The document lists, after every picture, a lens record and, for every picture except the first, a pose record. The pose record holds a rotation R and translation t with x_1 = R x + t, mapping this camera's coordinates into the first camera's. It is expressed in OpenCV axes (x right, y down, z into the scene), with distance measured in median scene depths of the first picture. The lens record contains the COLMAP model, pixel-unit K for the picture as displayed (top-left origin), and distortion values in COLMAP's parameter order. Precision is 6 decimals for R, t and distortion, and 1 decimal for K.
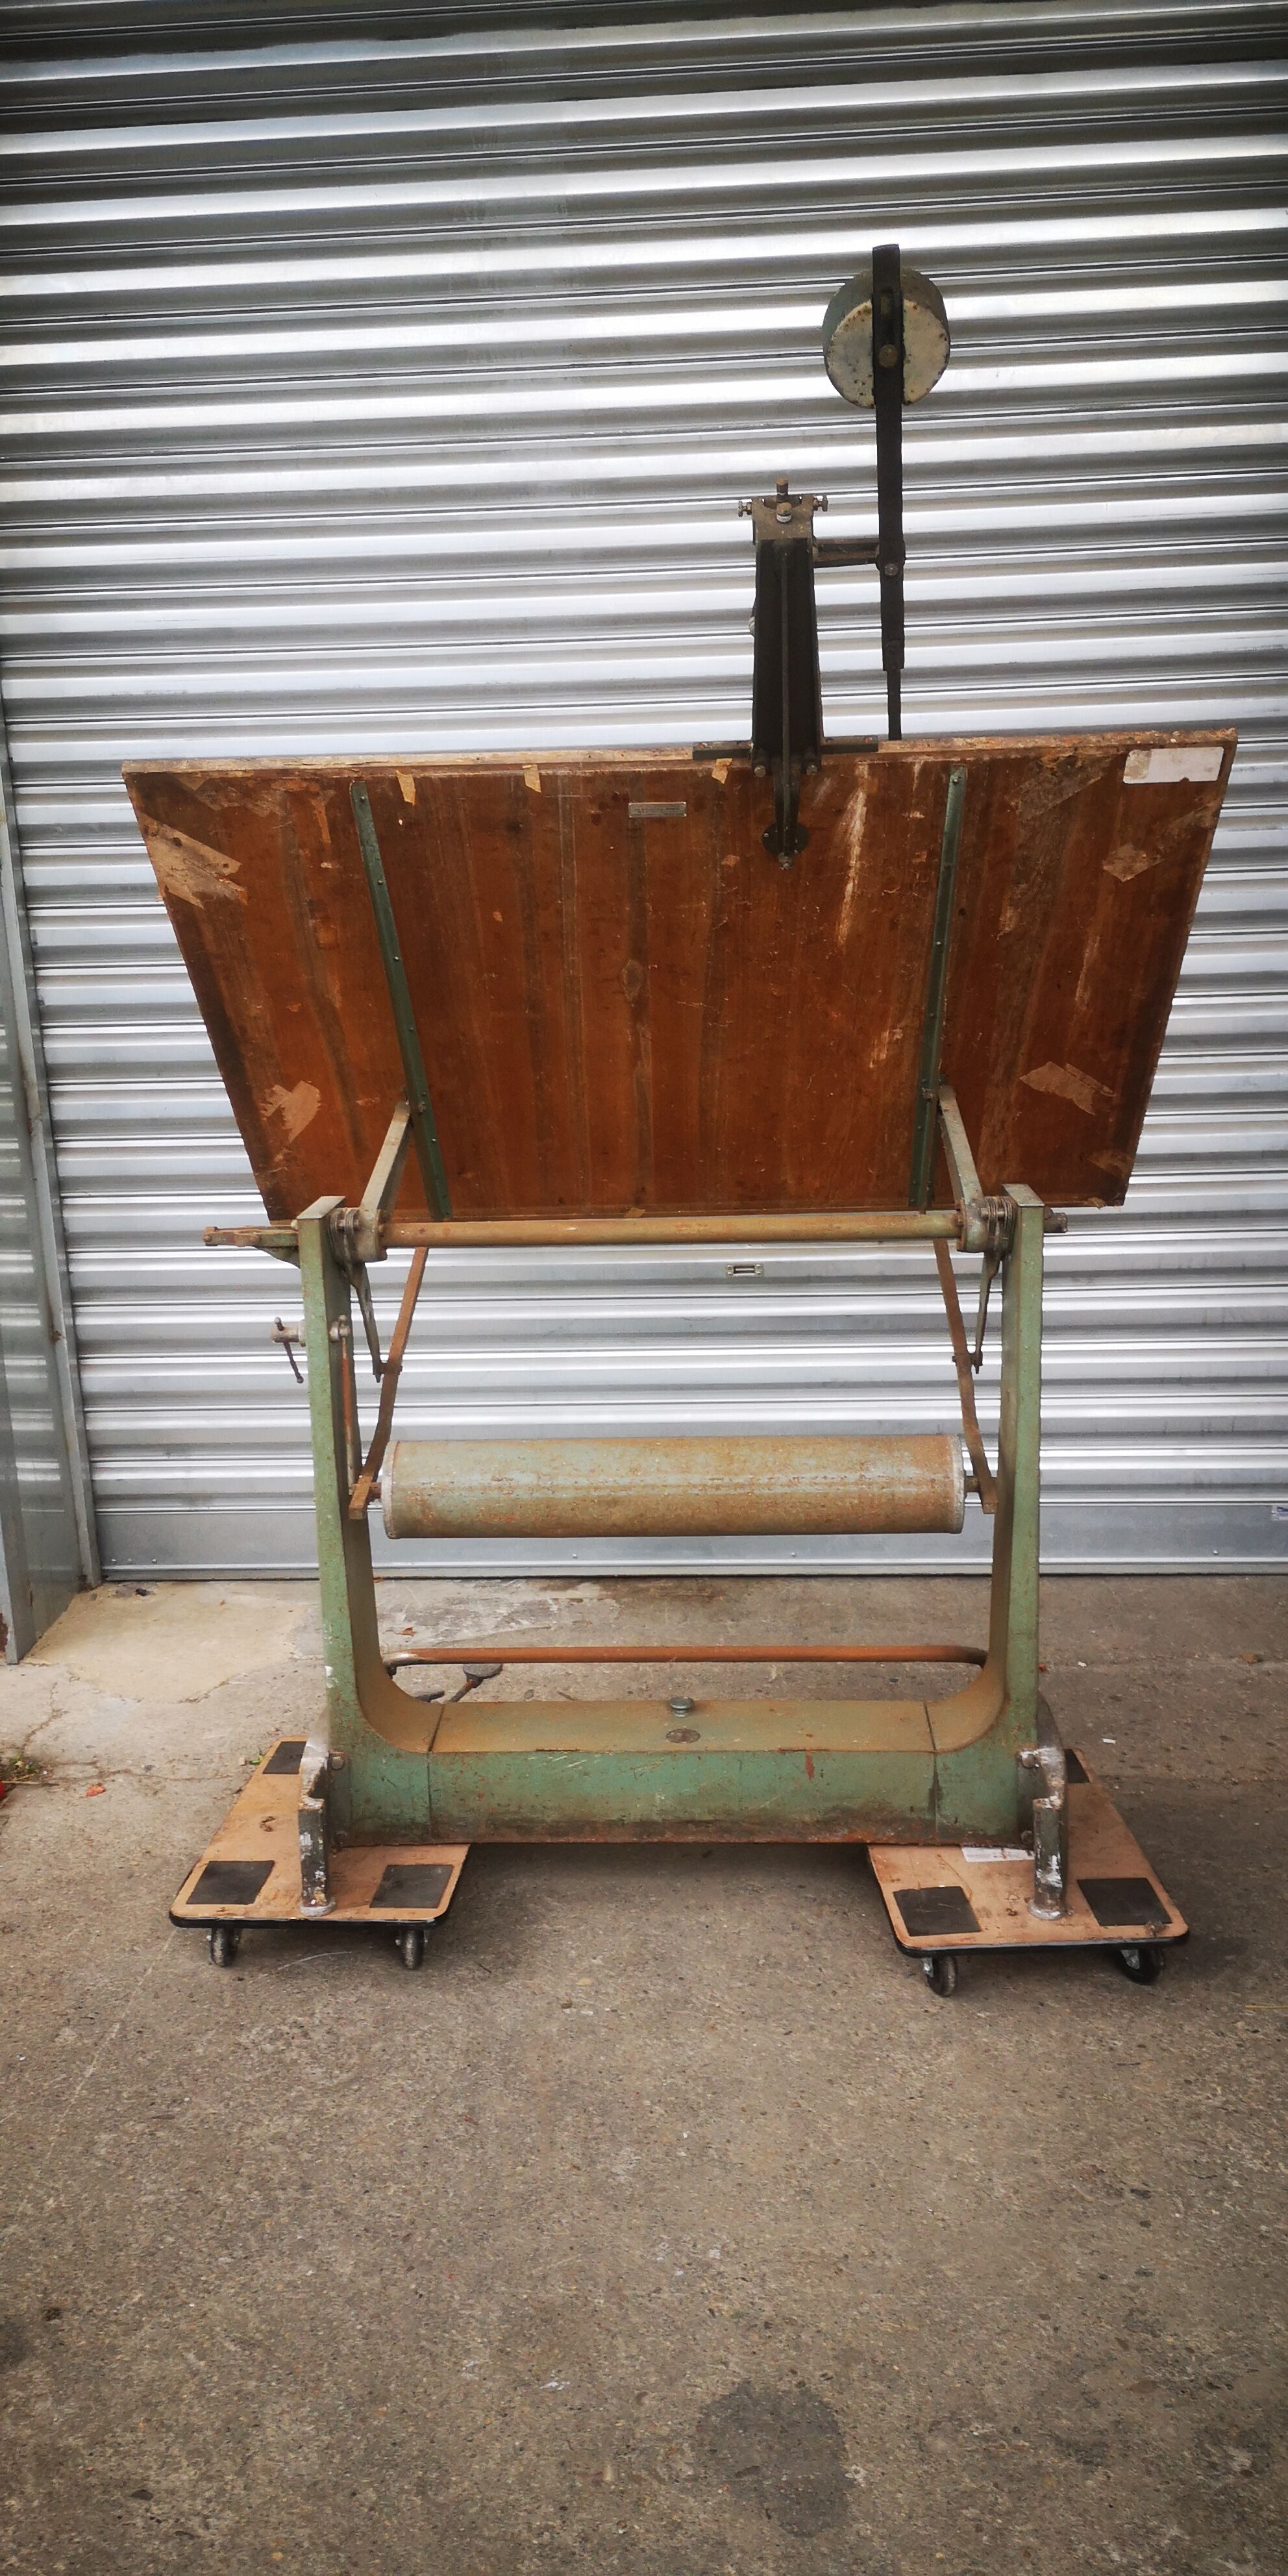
lens RADIAL K [[1985.0, 0, 630.3], [0, 1985.0, 1295.7], [0, 0, 1]] dist [0.107277, -0.162818]
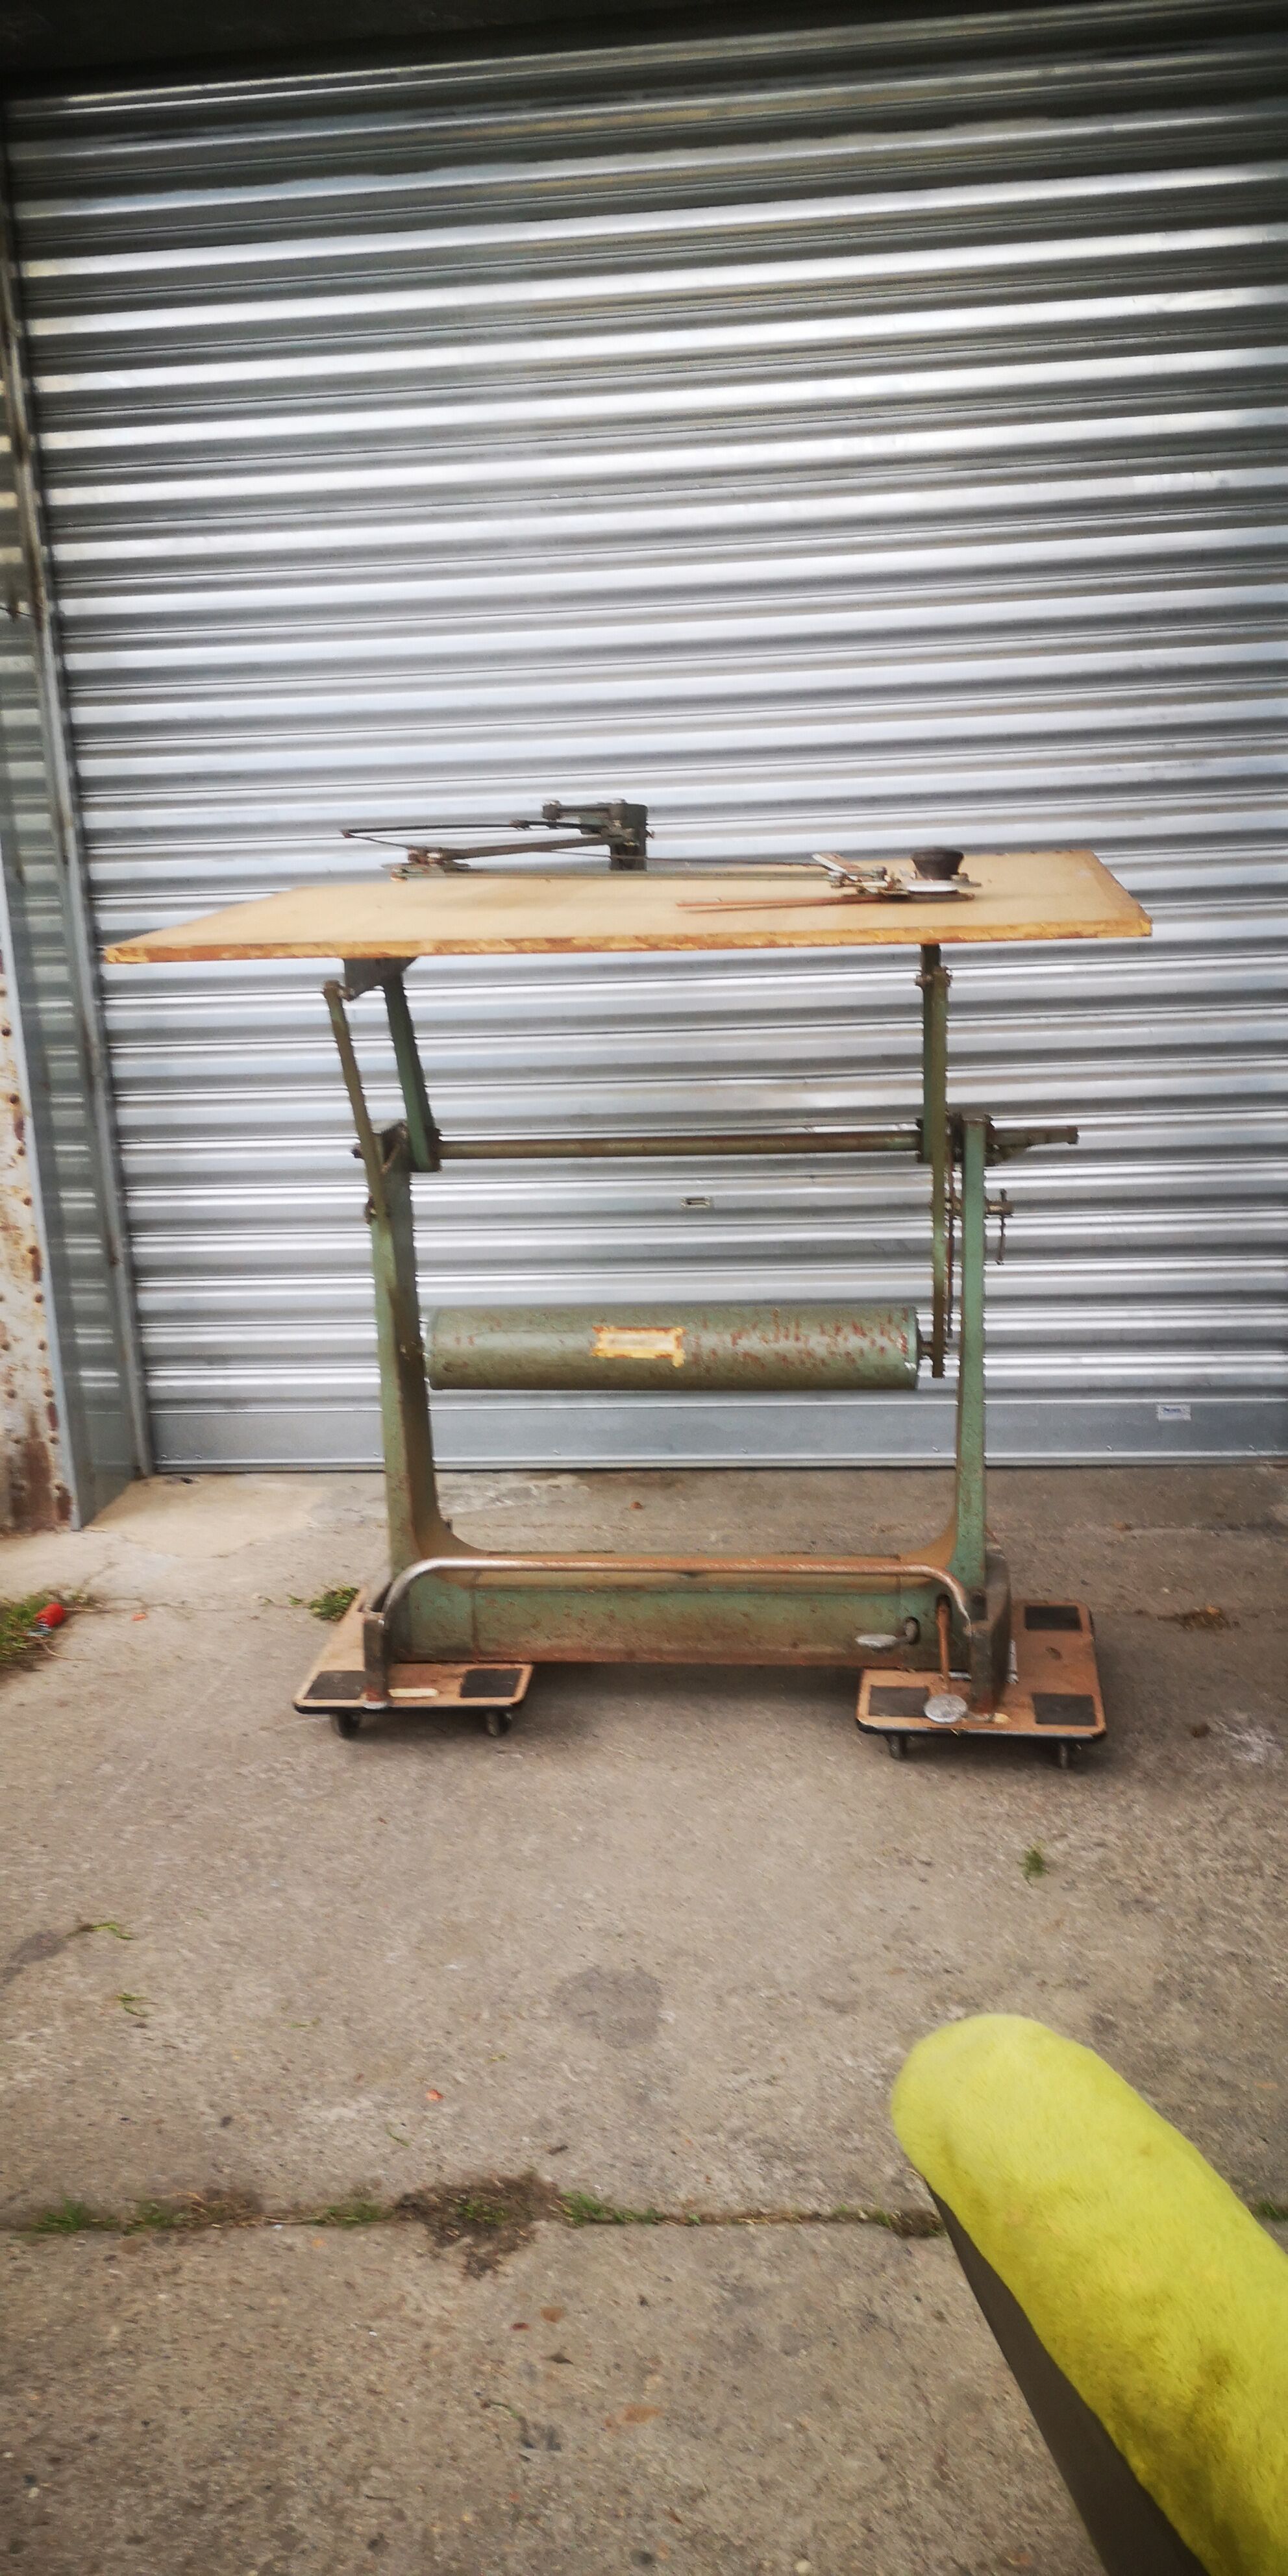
lens RADIAL K [[1984.6, 0, 644.0], [0, 1984.6, 1288.0], [0, 0, 1]] dist [0.099790, -0.120589]
pose [[0.999247, -0.002109, -0.038755, 0.115127], [0.001386, 0.999825, -0.018672, 0.094970], [0.038788, 0.018605, 0.999074, -0.268468]]
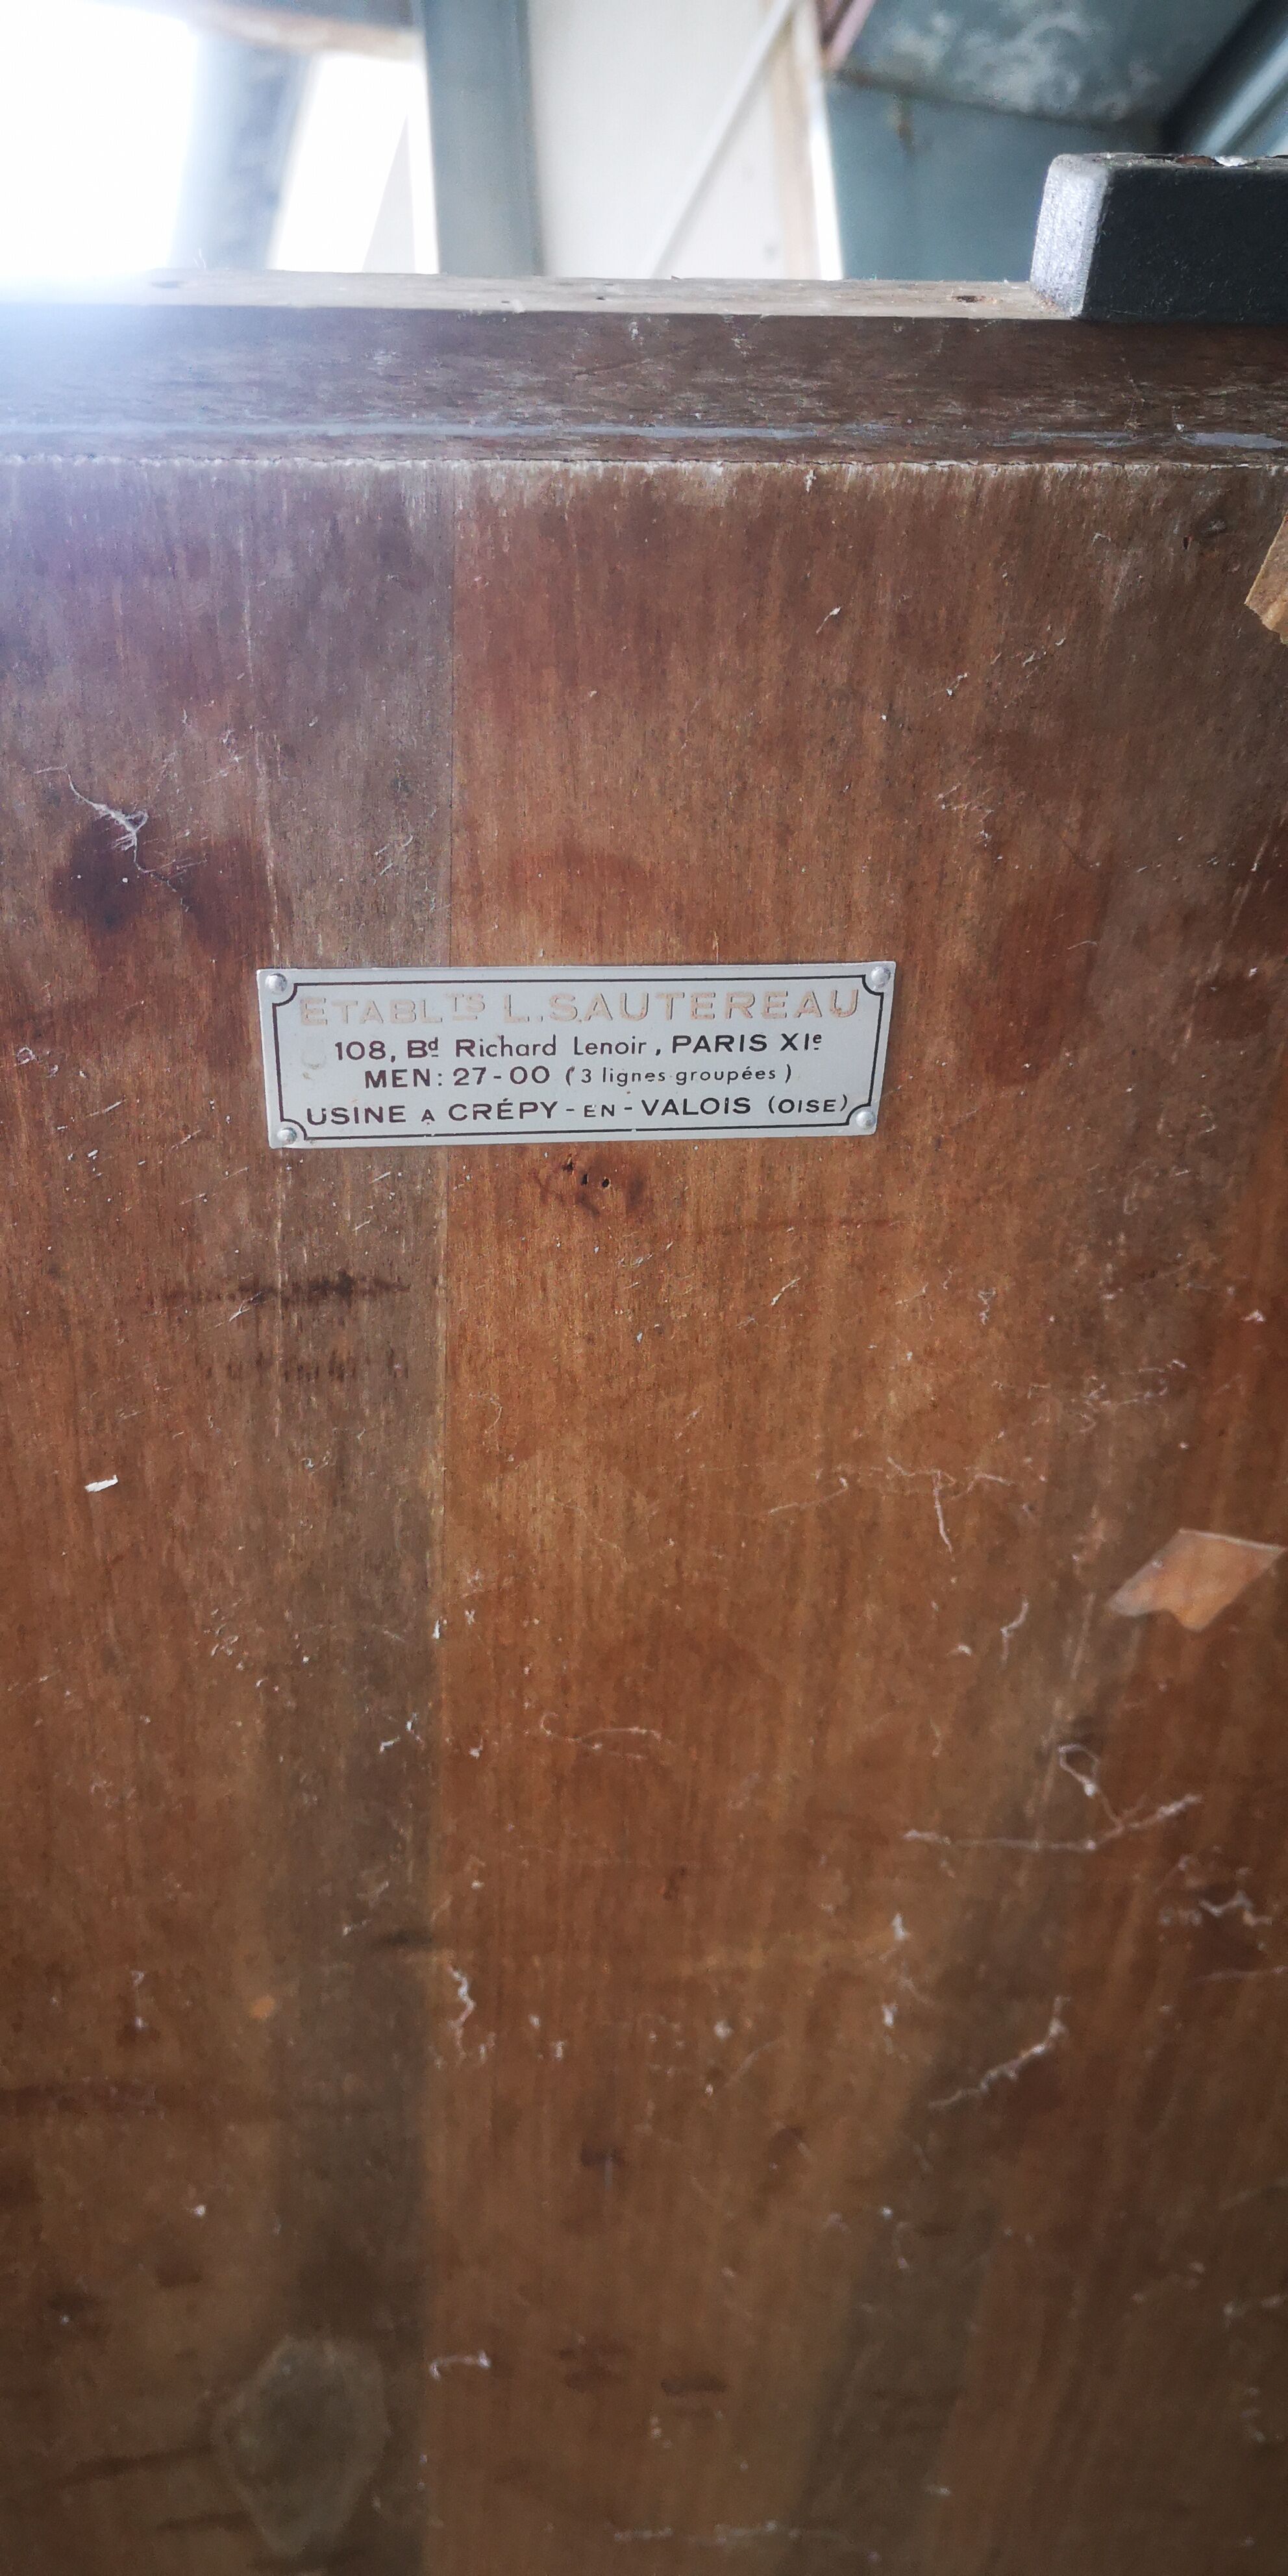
lens RADIAL K [[1985.0, 0, 630.3], [0, 1985.0, 1295.7], [0, 0, 1]] dist [0.107277, -0.162818]
pose [[0.987693, -0.000449, 0.156406, 0.002123], [0.057628, 0.930690, -0.361240, -0.304631], [-0.145403, 0.365808, 0.919262, 1.403040]]
